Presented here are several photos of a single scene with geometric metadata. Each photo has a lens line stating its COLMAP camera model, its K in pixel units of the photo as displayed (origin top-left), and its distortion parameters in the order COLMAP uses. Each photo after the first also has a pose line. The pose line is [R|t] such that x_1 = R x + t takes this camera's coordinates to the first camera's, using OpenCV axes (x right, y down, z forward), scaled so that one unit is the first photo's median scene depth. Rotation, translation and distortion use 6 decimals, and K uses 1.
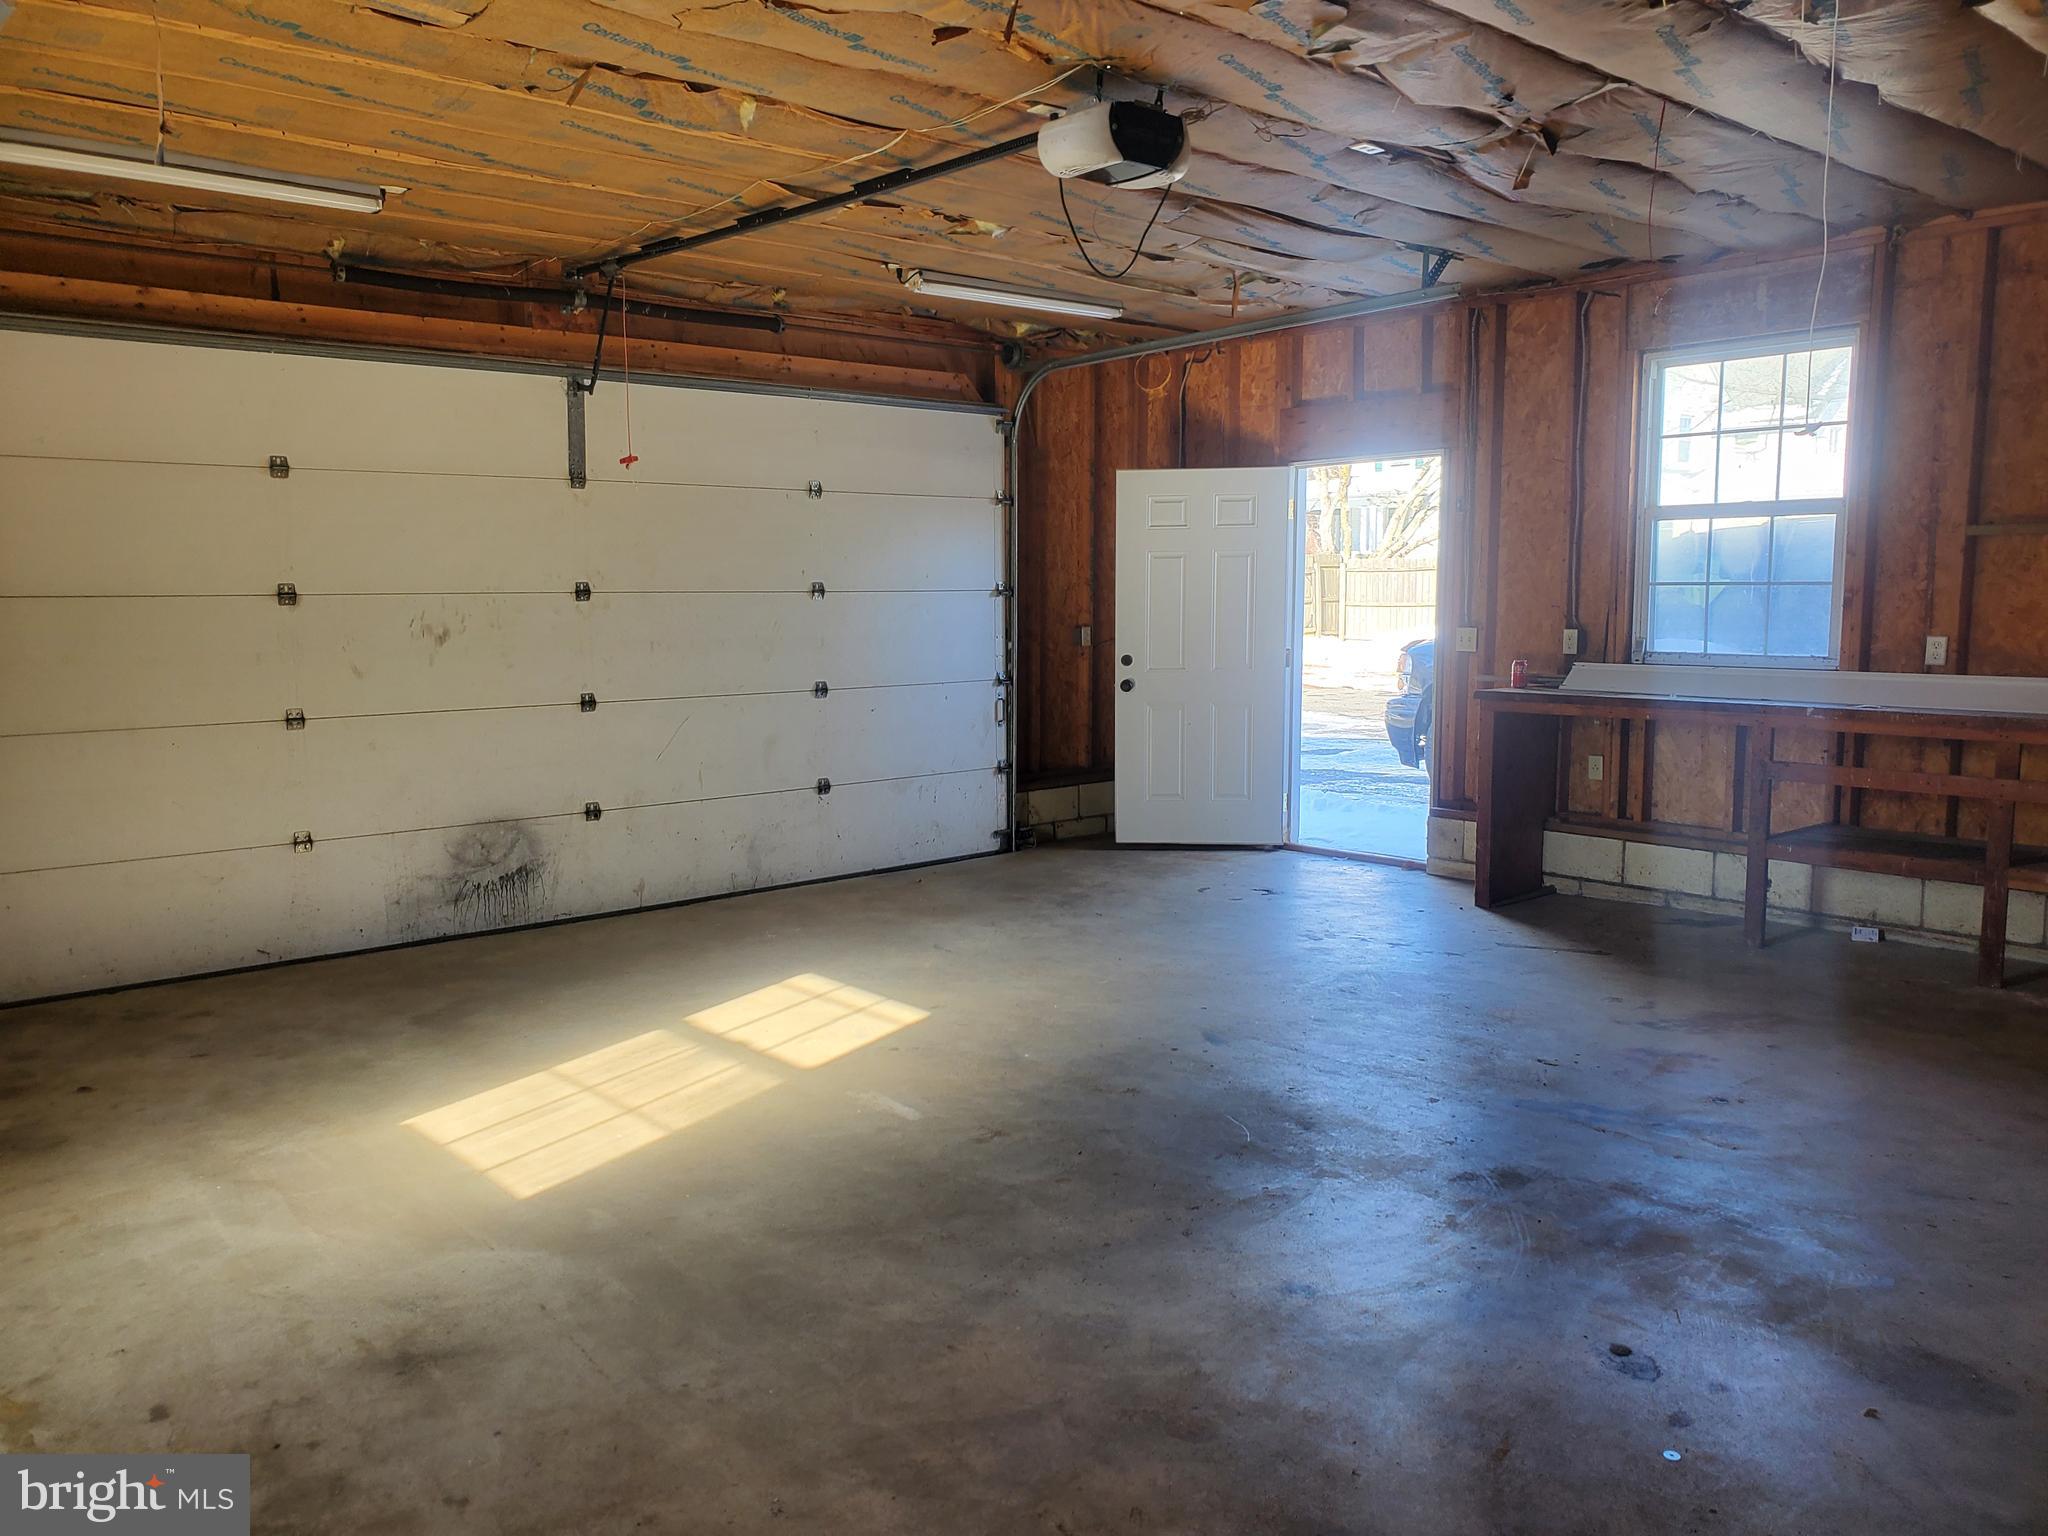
lens RADIAL K [[1584.5, 0, 1007.2], [0, 1584.5, 771.5], [0, 0, 1]] dist [0.049054, -0.048238]
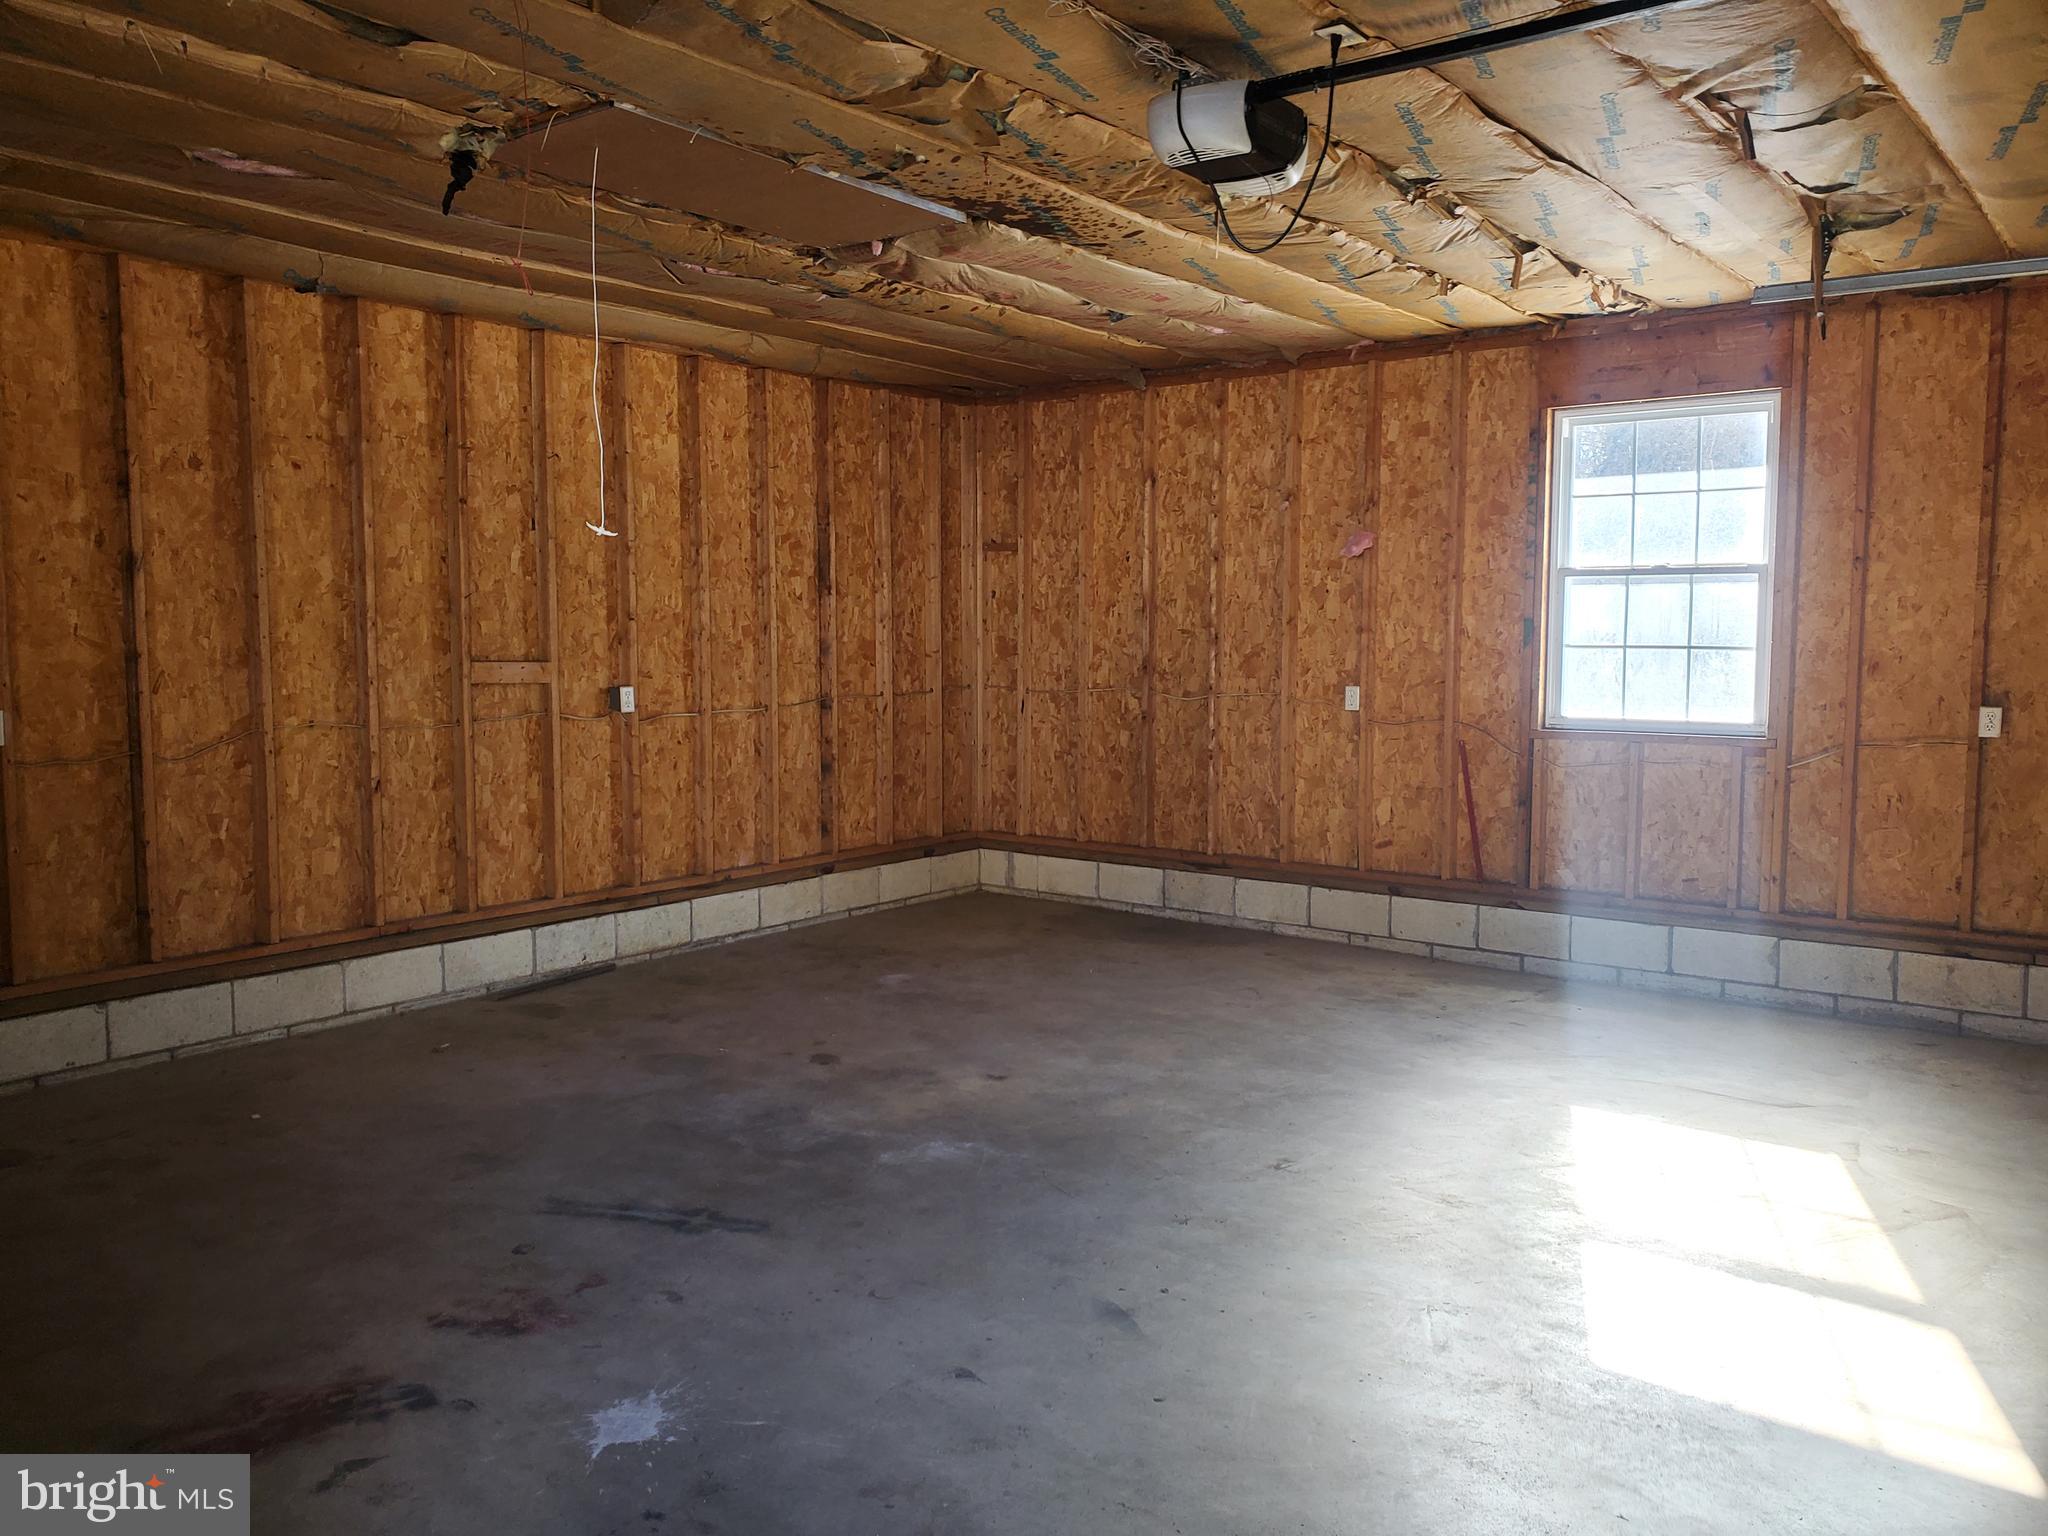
lens RADIAL K [[1584.5, 0, 1015.7], [0, 1584.5, 756.0], [0, 0, 1]] dist [0.049054, -0.048238]
pose [[-0.981196, 0.020486, -0.191923, 0.337925], [-0.018863, 0.979414, 0.200980, -0.231293], [0.192090, 0.200821, -0.960611, 1.802291]]
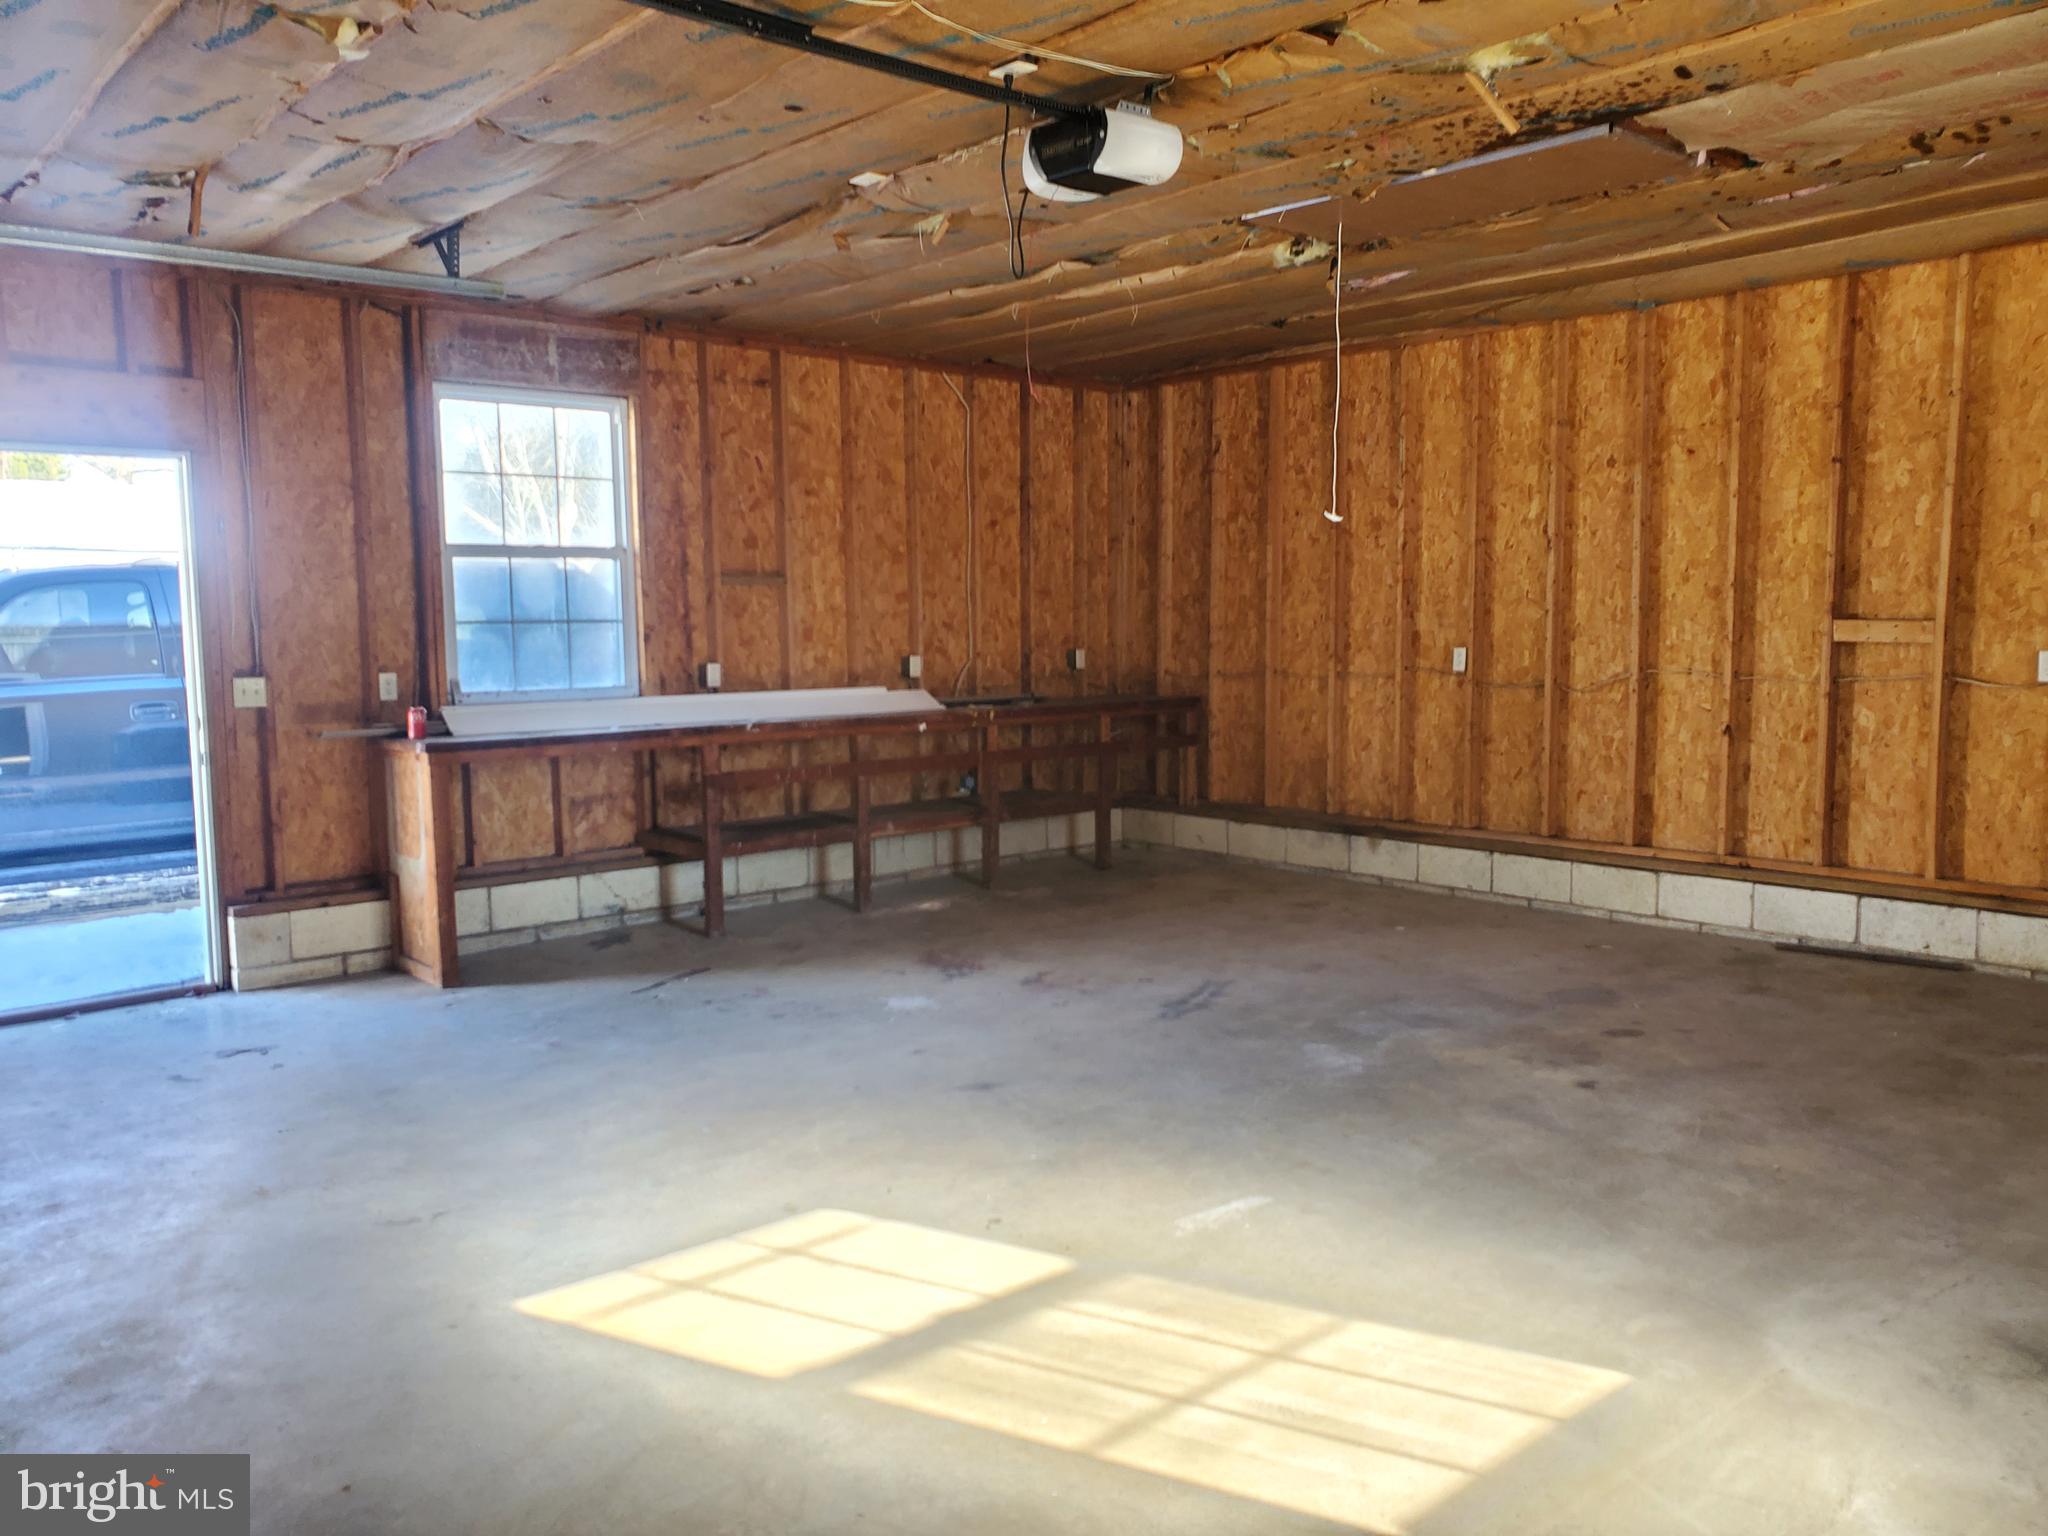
lens RADIAL K [[1584.5, 0, 1005.0], [0, 1584.5, 772.8], [0, 0, 1]] dist [0.049054, -0.048238]
pose [[0.004744, -0.097156, 0.995258, -0.899647], [0.133939, 0.986363, 0.095650, -0.120743], [-0.990978, 0.132850, 0.017692, 1.061208]]
